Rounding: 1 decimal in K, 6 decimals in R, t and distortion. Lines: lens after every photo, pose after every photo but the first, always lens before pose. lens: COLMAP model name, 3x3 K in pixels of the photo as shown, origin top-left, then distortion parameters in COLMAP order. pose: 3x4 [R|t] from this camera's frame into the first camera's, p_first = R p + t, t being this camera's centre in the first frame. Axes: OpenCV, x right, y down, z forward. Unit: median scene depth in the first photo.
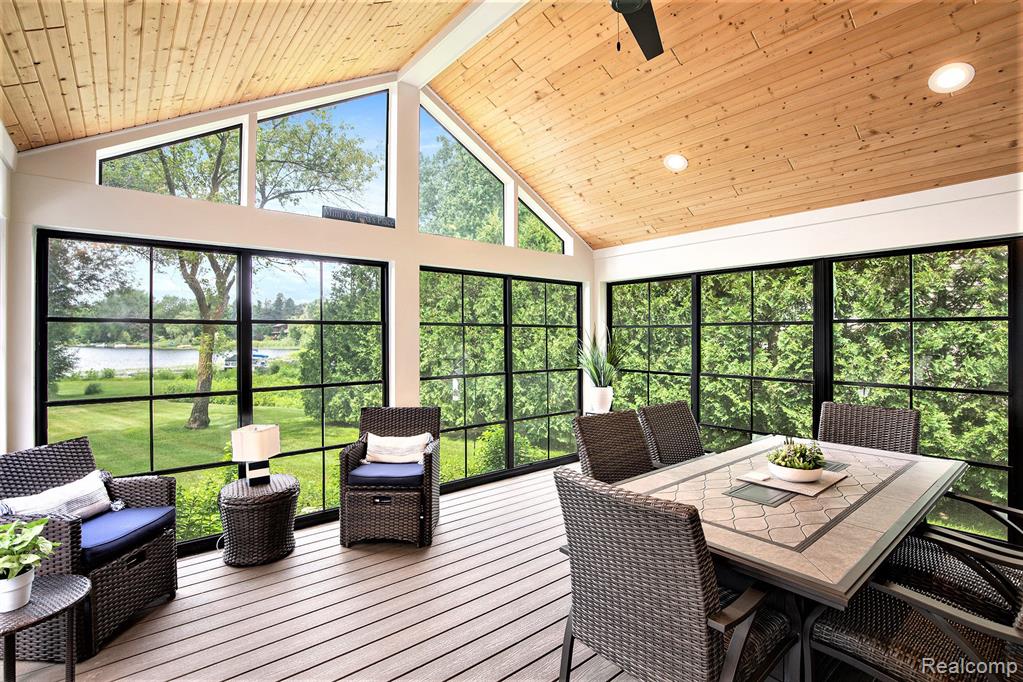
lens RADIAL K [[478.5, 0, 508.9], [0, 478.5, 340.9], [0, 0, 1]] dist [-0.029197, 0.000933]
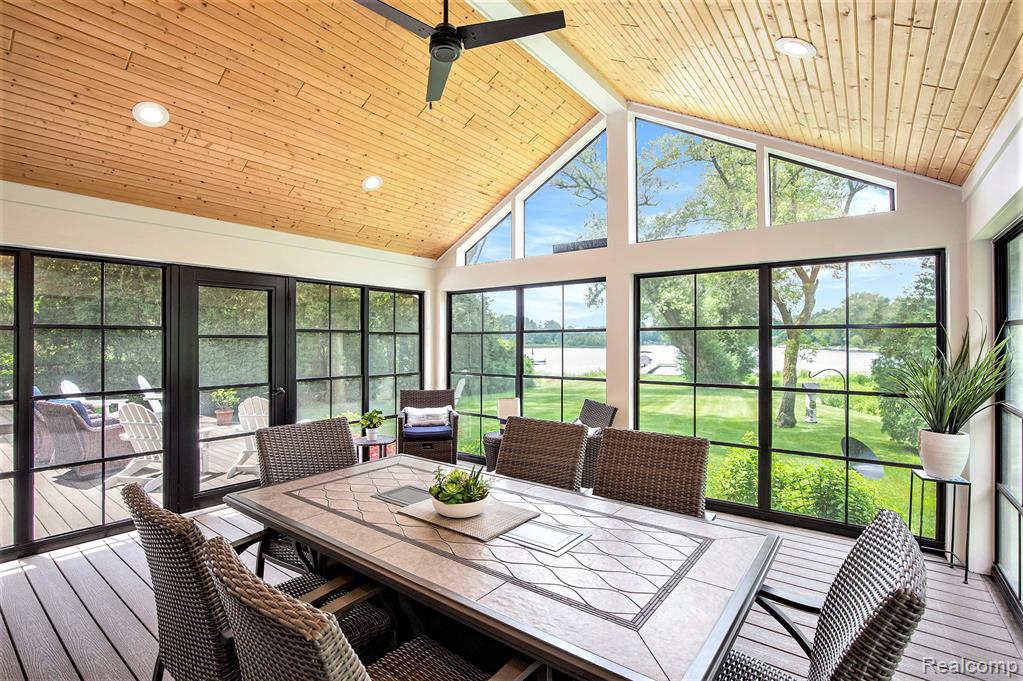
lens RADIAL K [[478.5, 0, 508.9], [0, 478.5, 340.4], [0, 0, 1]] dist [-0.029197, 0.000933]
pose [[0.233743, 0.002270, -0.972296, 0.969178], [-0.009811, 0.999952, -0.000024, -0.009758], [0.972249, 0.009544, 0.233754, 0.589296]]
